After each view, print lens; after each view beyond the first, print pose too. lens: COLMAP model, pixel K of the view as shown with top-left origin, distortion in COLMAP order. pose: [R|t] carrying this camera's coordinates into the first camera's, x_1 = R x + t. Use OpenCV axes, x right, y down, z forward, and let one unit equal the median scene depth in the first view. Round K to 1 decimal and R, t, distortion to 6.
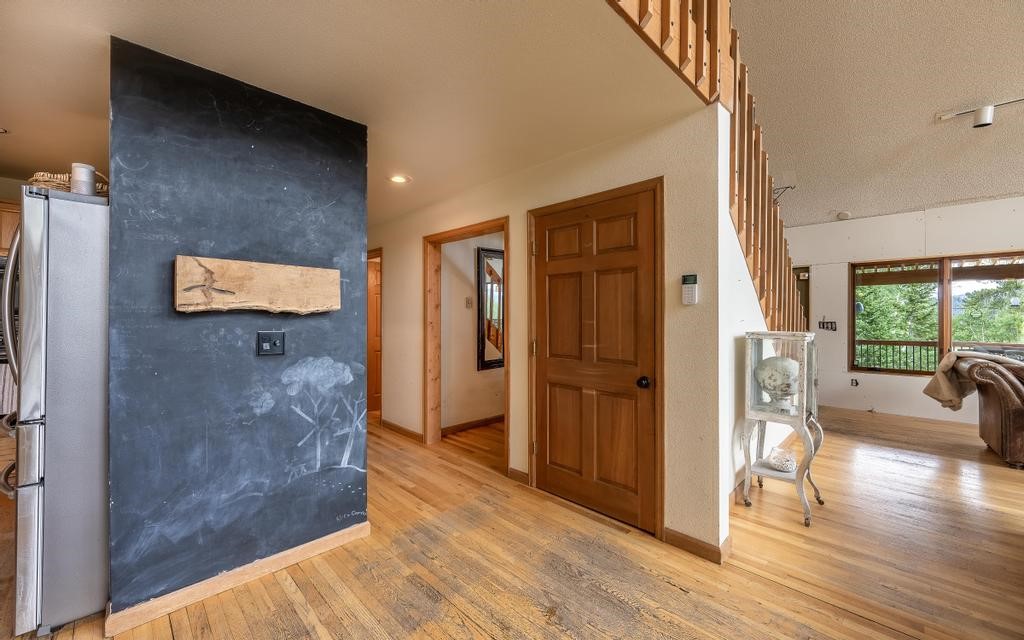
lens RADIAL K [[399.1, 0, 510.4], [0, 399.1, 317.8], [0, 0, 1]] dist [-0.003504, 0.000022]
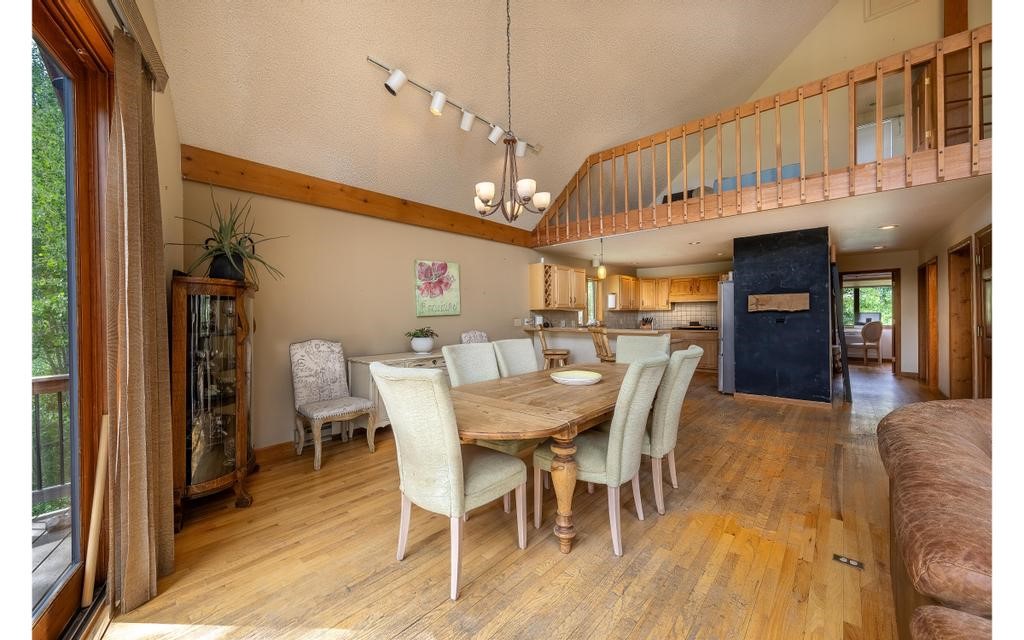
lens RADIAL K [[399.1, 0, 509.7], [0, 399.1, 315.8], [0, 0, 1]] dist [-0.003504, 0.000022]
pose [[0.093034, -0.000303, -0.995663, 2.262779], [0.005305, 0.999986, 0.000191, 0.008939], [0.995649, -0.005300, 0.093034, -1.300262]]
